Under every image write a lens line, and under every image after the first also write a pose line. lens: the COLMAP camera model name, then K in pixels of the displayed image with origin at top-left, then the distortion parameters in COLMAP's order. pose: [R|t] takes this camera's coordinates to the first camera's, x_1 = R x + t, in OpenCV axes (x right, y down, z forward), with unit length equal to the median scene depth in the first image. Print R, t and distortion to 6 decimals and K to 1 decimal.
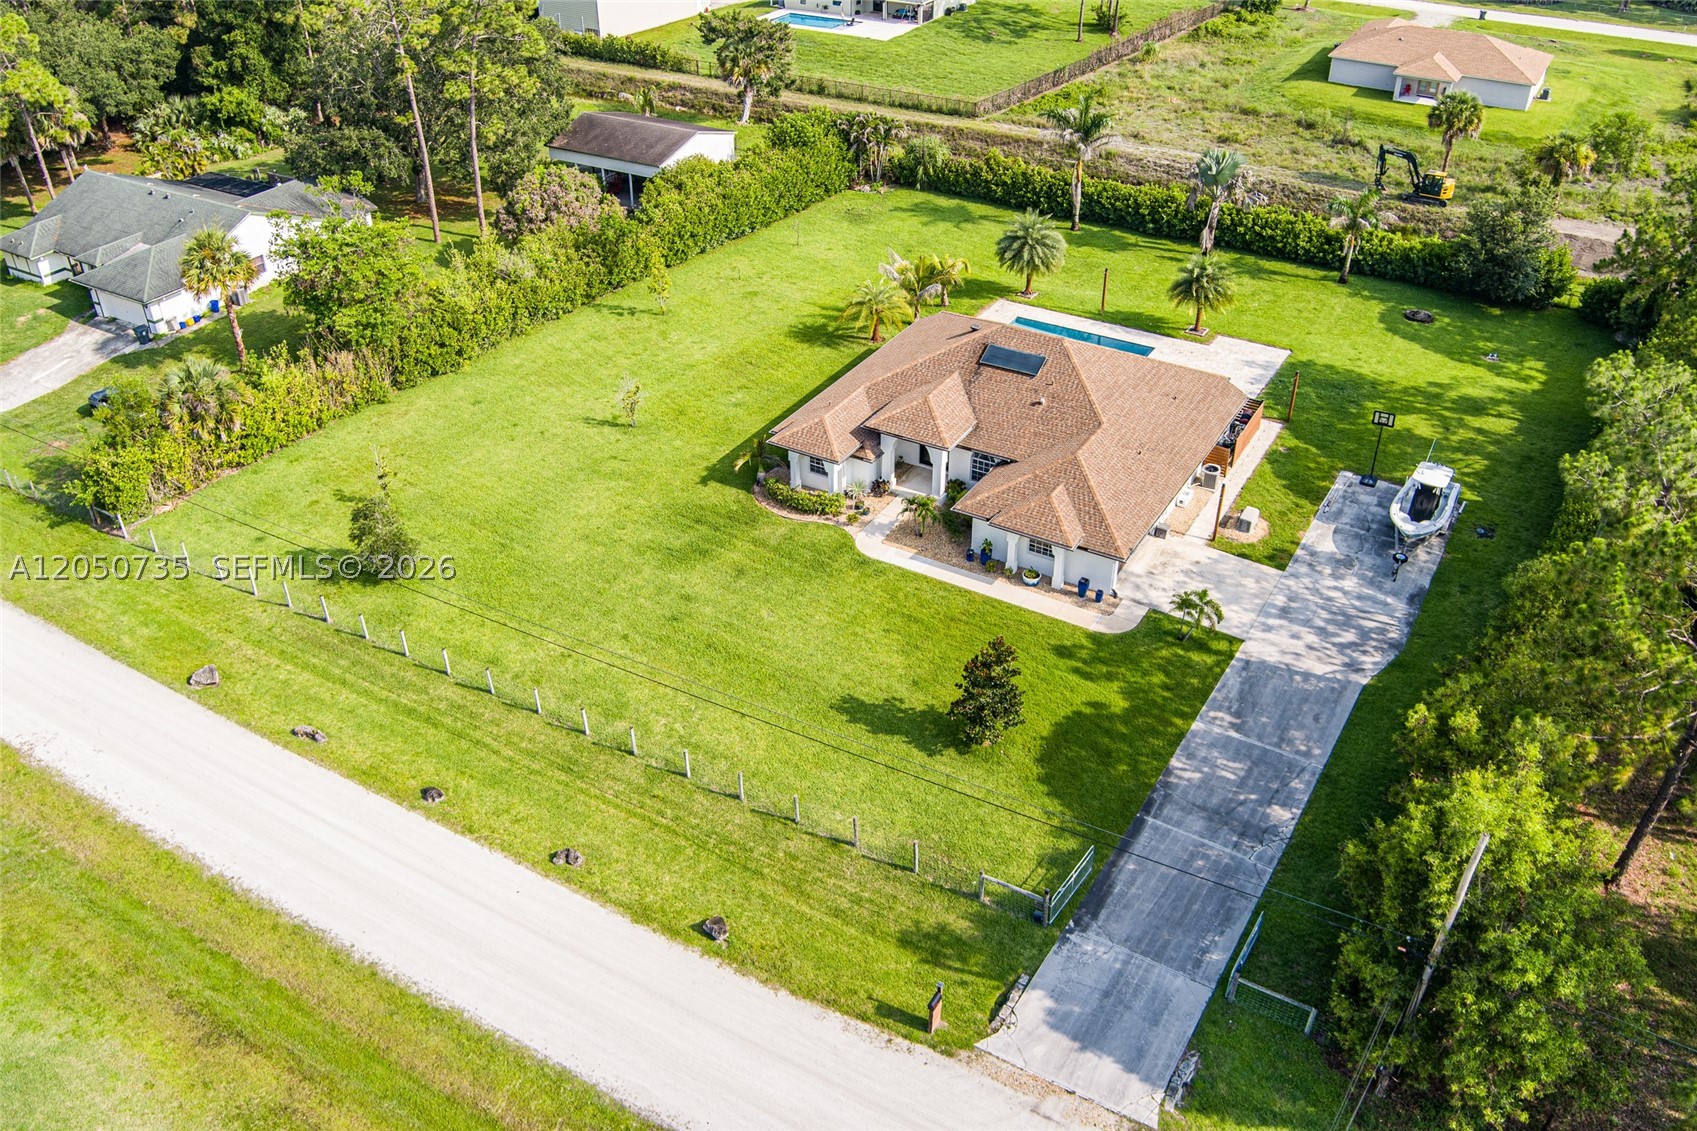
lens RADIAL K [[1363.8, 0, 859.9], [0, 1363.8, 560.0], [0, 0, 1]] dist [-0.082872, 0.031030]
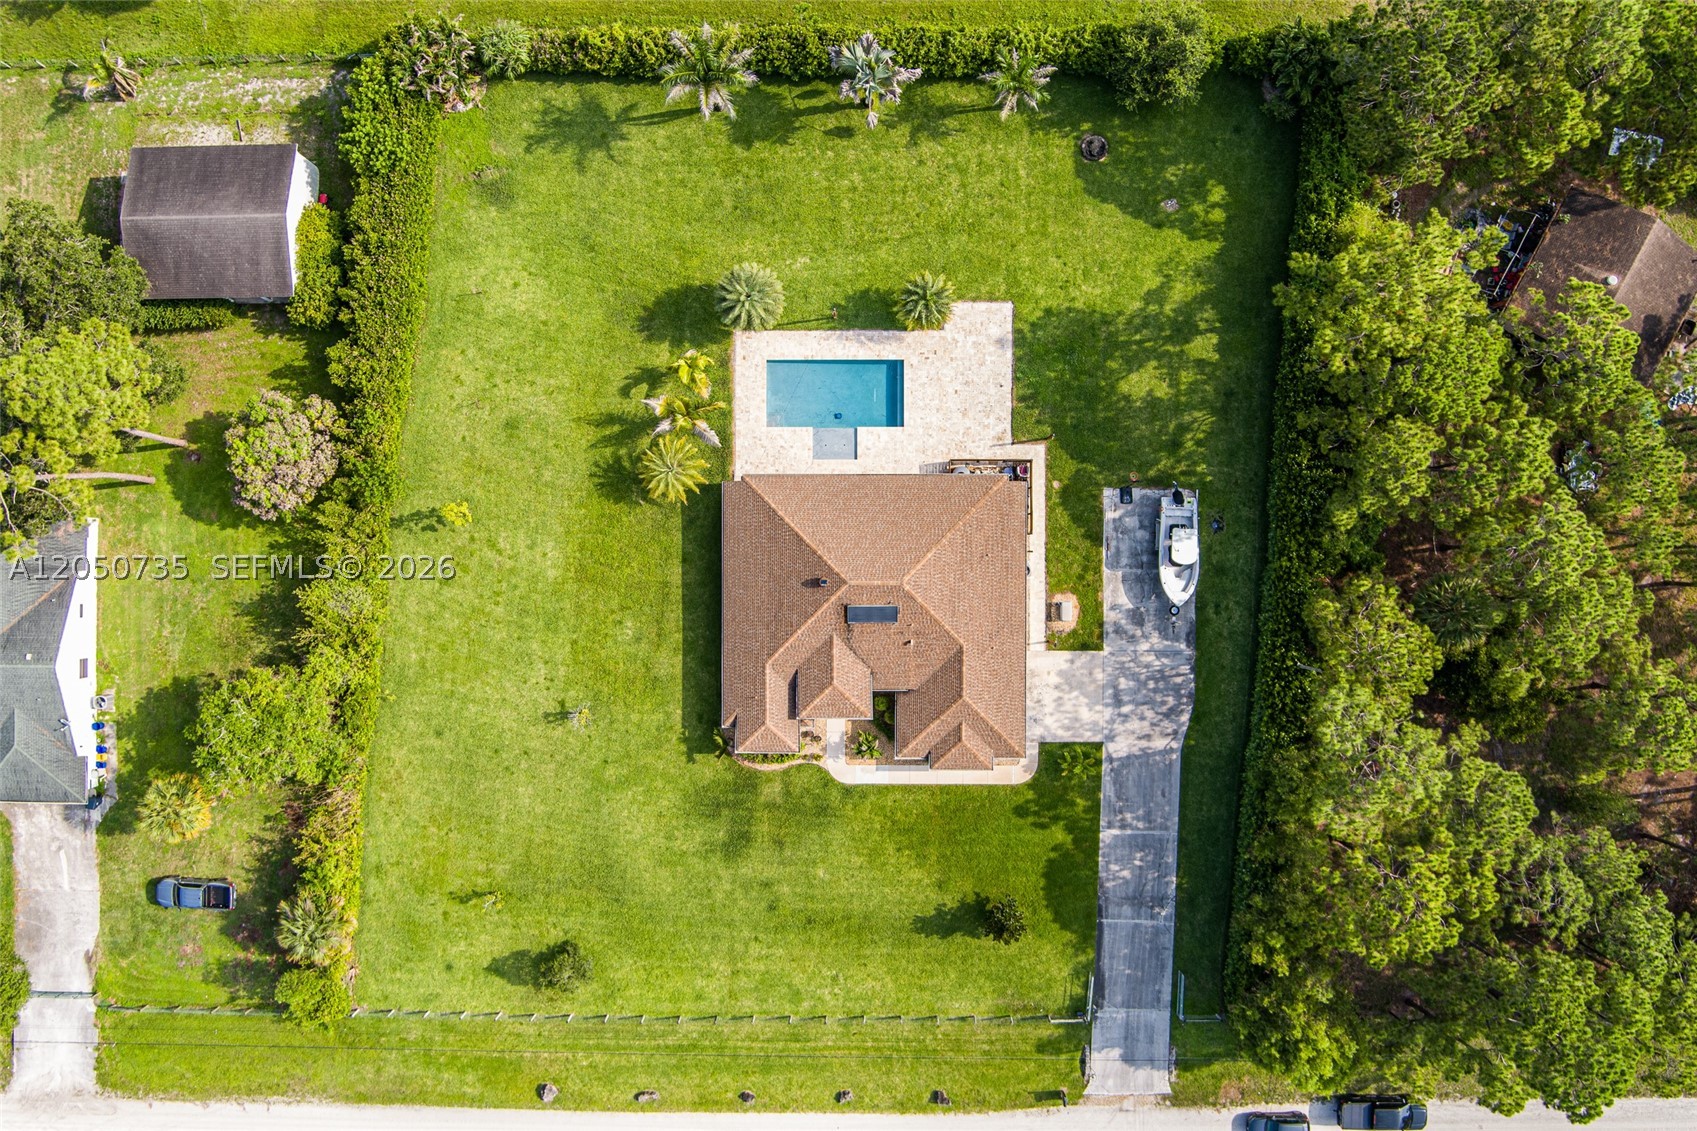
lens RADIAL K [[1363.8, 0, 852.0], [0, 1363.8, 564.2], [0, 0, 1]] dist [-0.082872, 0.031030]
pose [[0.865543, -0.500783, -0.007223, 0.150844], [0.289933, 0.489250, 0.822541, -1.429265], [-0.408381, -0.714038, 0.568660, 0.389644]]
